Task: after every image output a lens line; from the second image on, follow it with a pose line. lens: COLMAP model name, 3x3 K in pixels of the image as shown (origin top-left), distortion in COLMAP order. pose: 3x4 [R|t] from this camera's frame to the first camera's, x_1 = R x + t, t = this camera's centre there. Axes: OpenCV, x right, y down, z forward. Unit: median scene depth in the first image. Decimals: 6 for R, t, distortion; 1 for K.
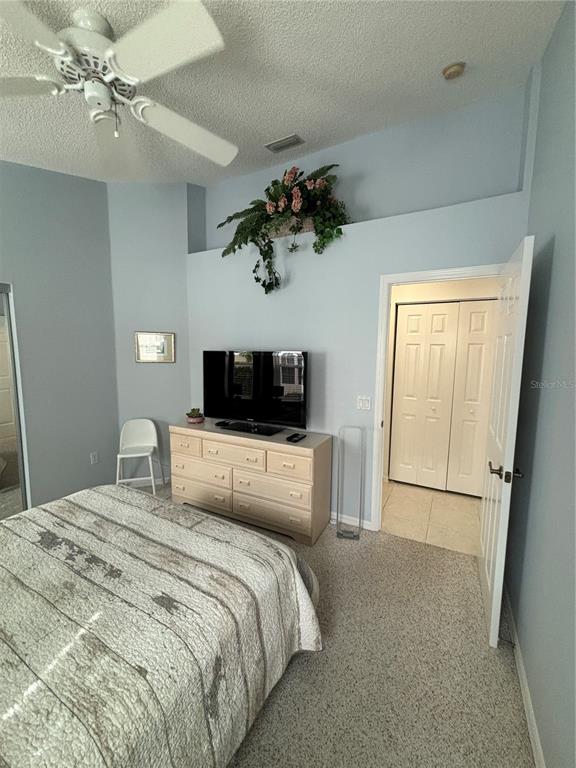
lens RADIAL K [[311.1, 0, 288.0], [0, 311.1, 385.7], [0, 0, 1]] dist [-0.000782, 0.000165]
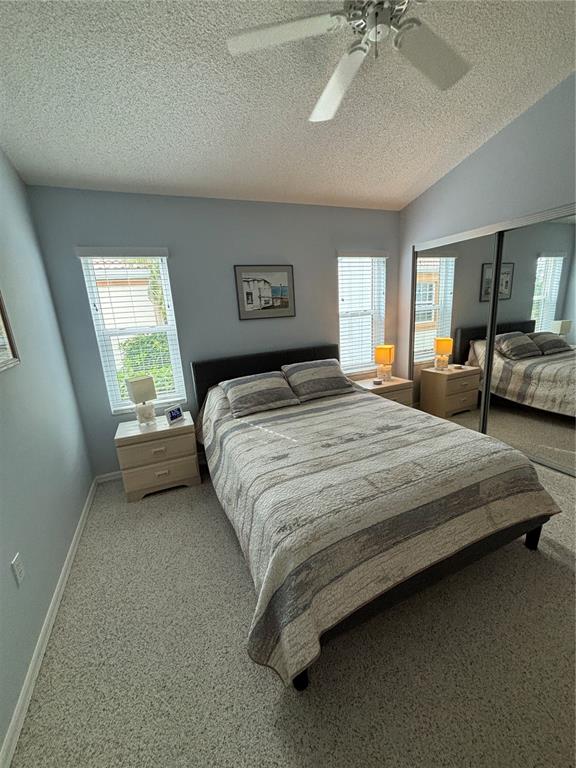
lens RADIAL K [[311.1, 0, 288.0], [0, 311.1, 385.7], [0, 0, 1]] dist [-0.000782, 0.000165]
pose [[-0.624071, 0.222330, -0.749070, 0.527288], [-0.030366, 0.951039, 0.307575, -0.107555], [0.780778, 0.214695, -0.586764, 1.428864]]
